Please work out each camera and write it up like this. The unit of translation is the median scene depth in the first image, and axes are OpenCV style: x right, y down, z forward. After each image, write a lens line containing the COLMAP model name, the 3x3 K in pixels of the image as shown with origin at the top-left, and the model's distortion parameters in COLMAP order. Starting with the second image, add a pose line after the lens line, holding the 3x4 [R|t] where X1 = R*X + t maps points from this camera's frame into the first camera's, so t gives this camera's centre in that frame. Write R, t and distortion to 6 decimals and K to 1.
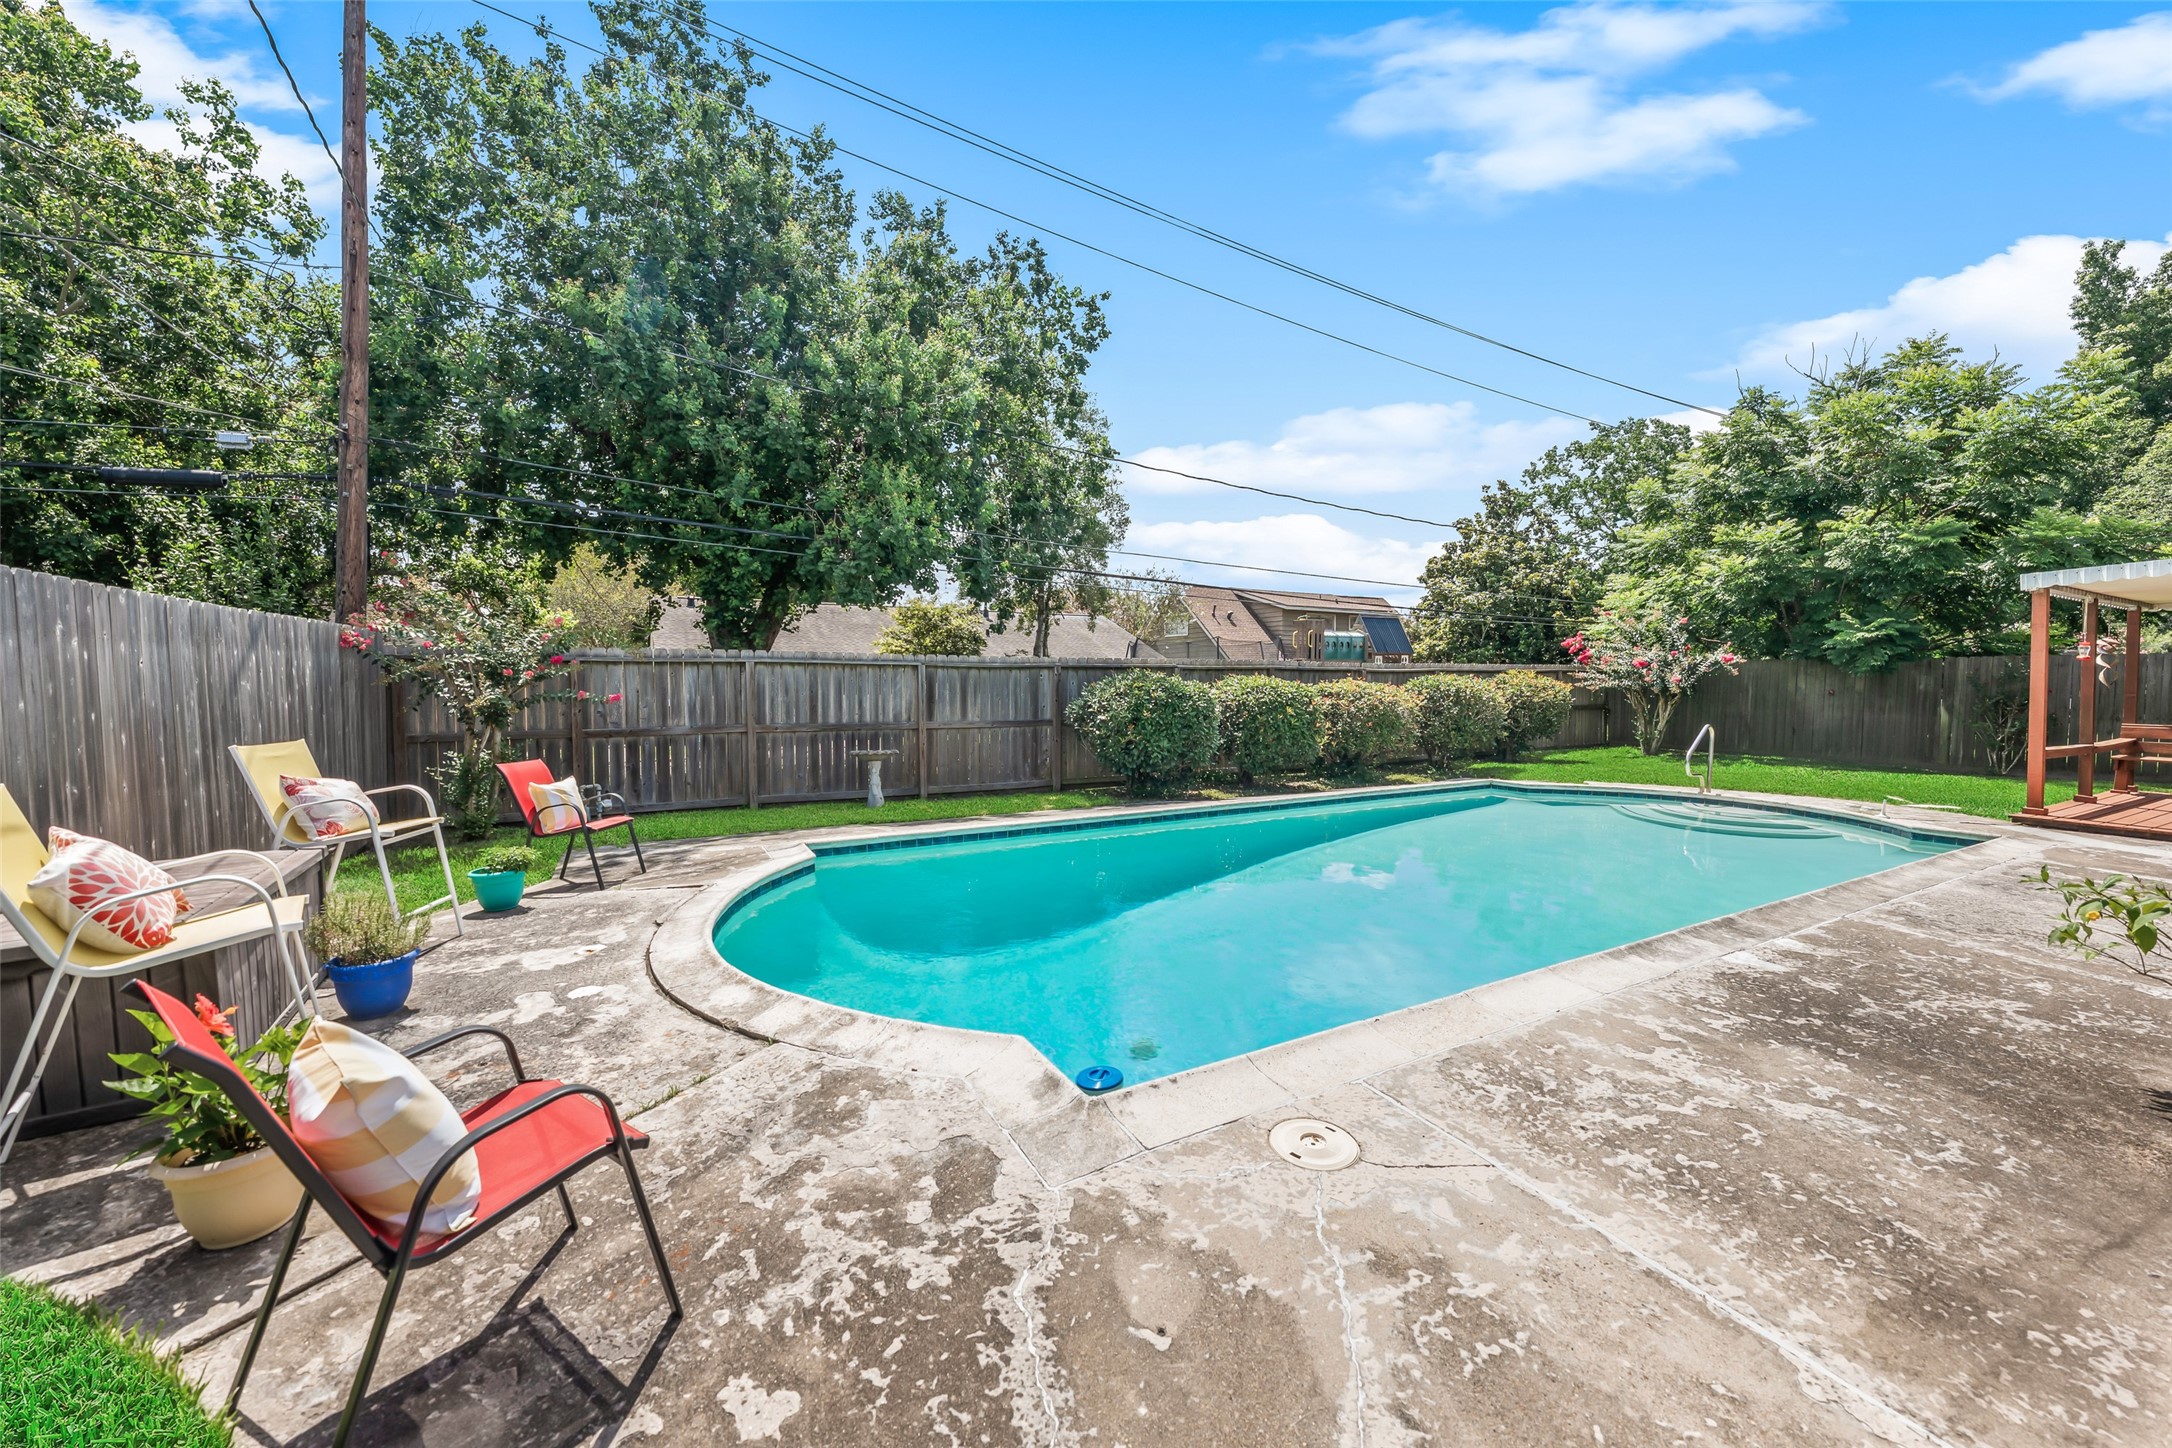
lens RADIAL K [[805.8, 0, 1089.8], [0, 805.8, 731.3], [0, 0, 1]] dist [-0.003718, 0.000230]
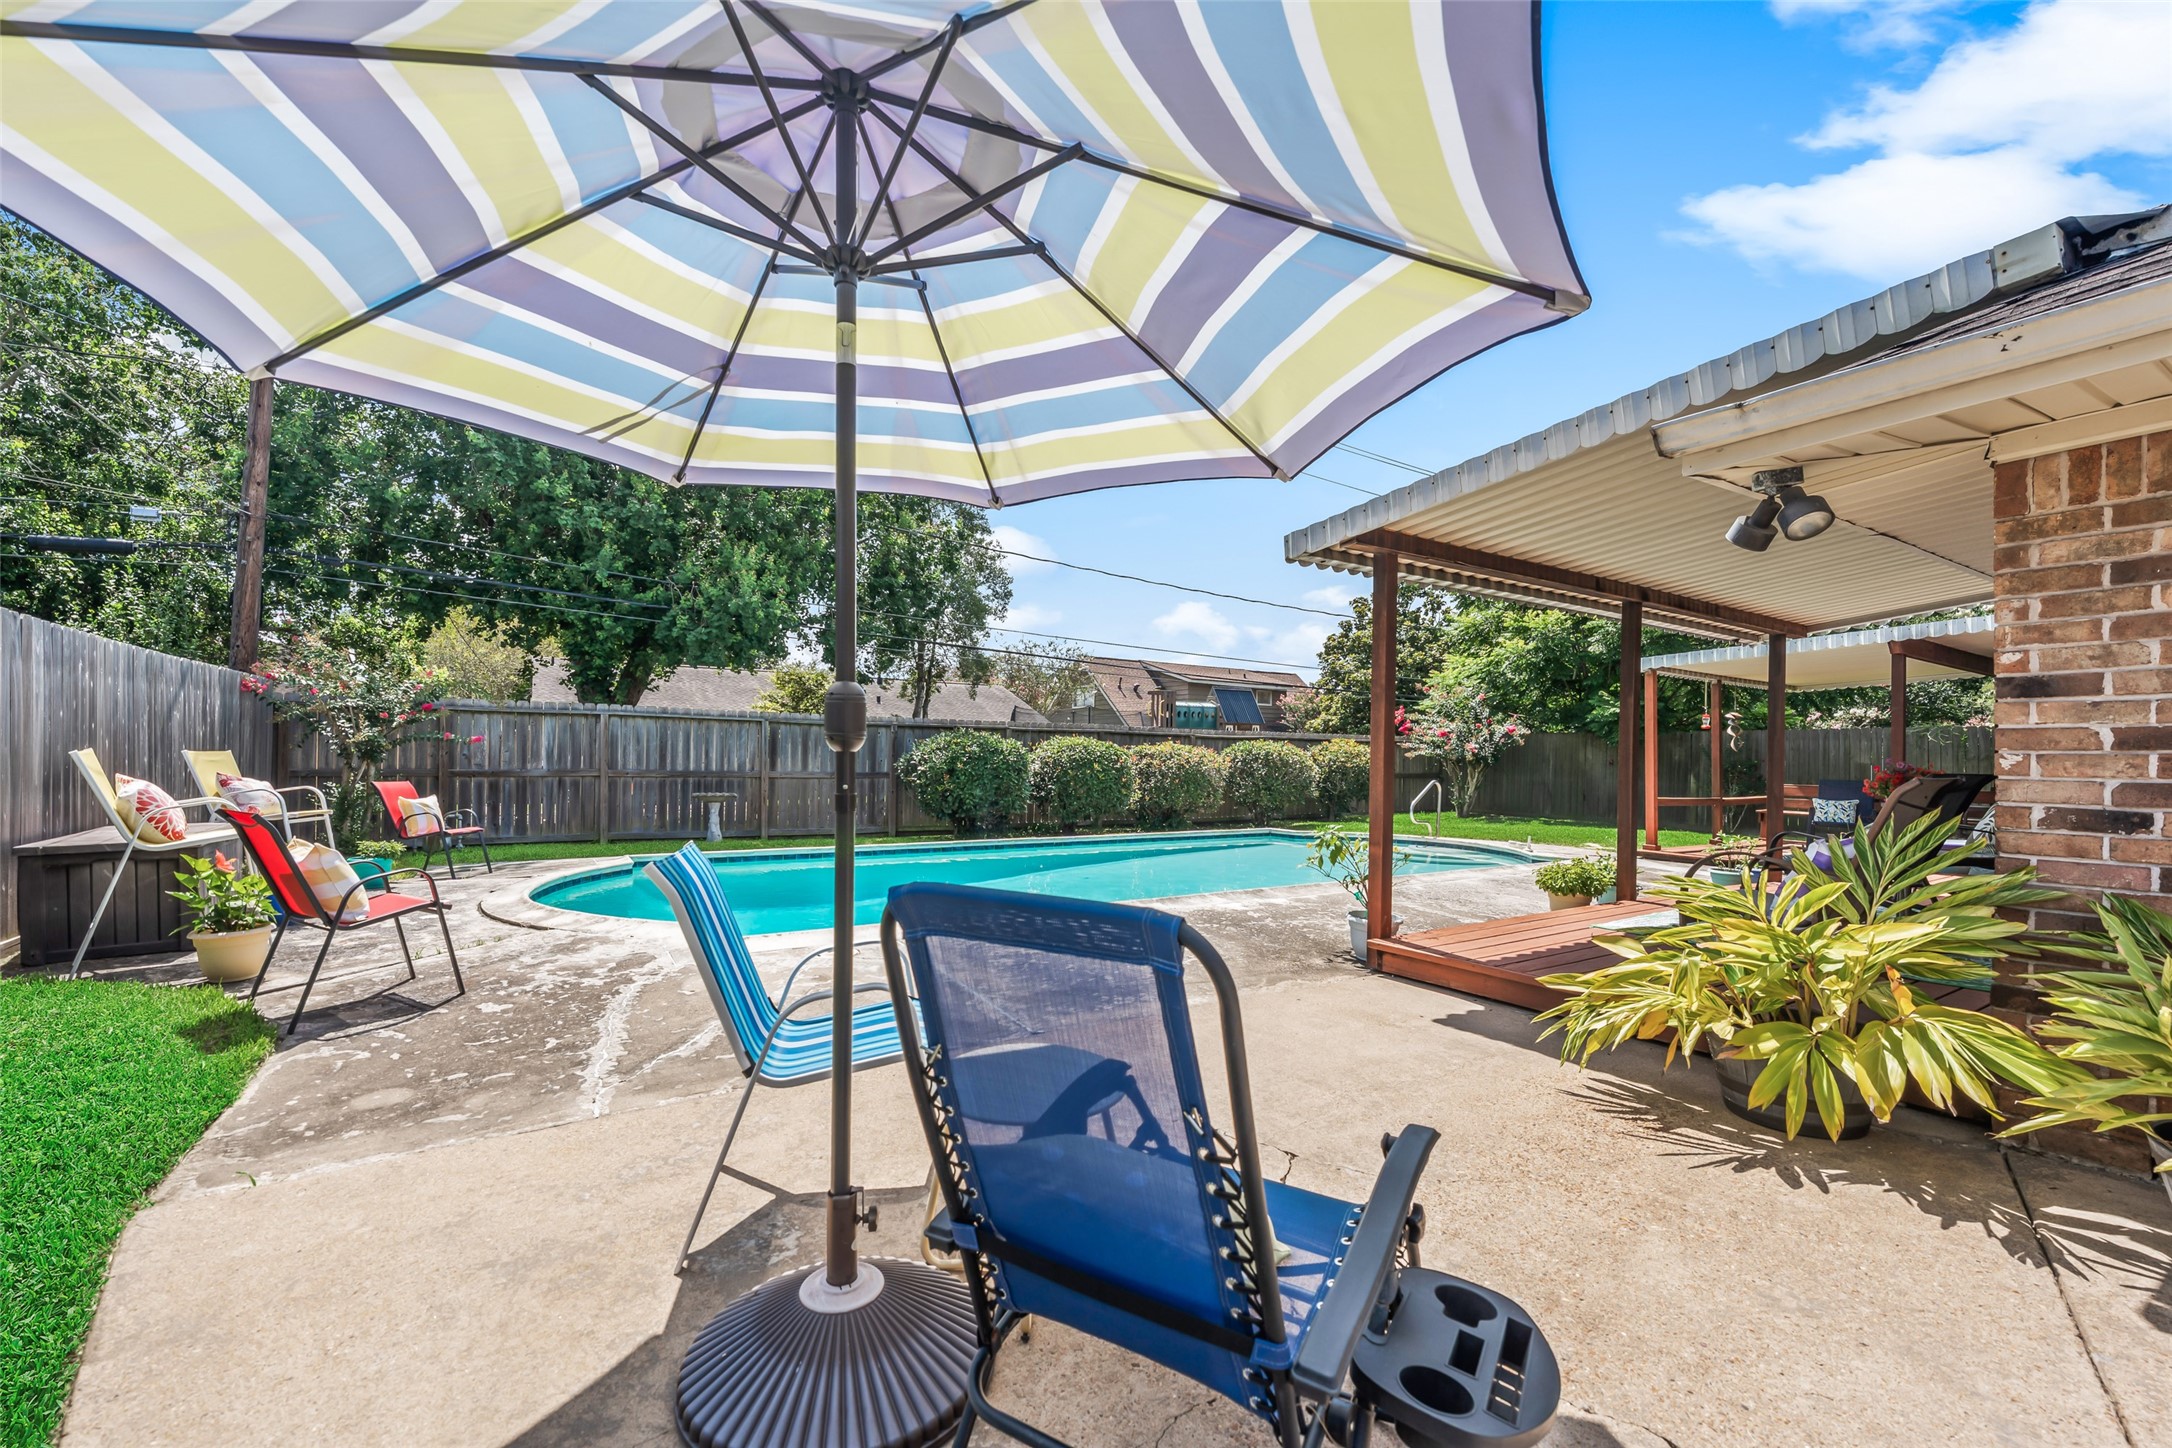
lens RADIAL K [[900.4, 0, 1104.9], [0, 900.4, 777.6], [0, 0, 1]] dist [-0.000547, -0.000705]
pose [[0.998370, 0.012384, 0.055707, 0.202010], [-0.009800, 0.998873, -0.046434, 0.052157], [-0.056219, 0.045813, 0.997367, -0.288371]]
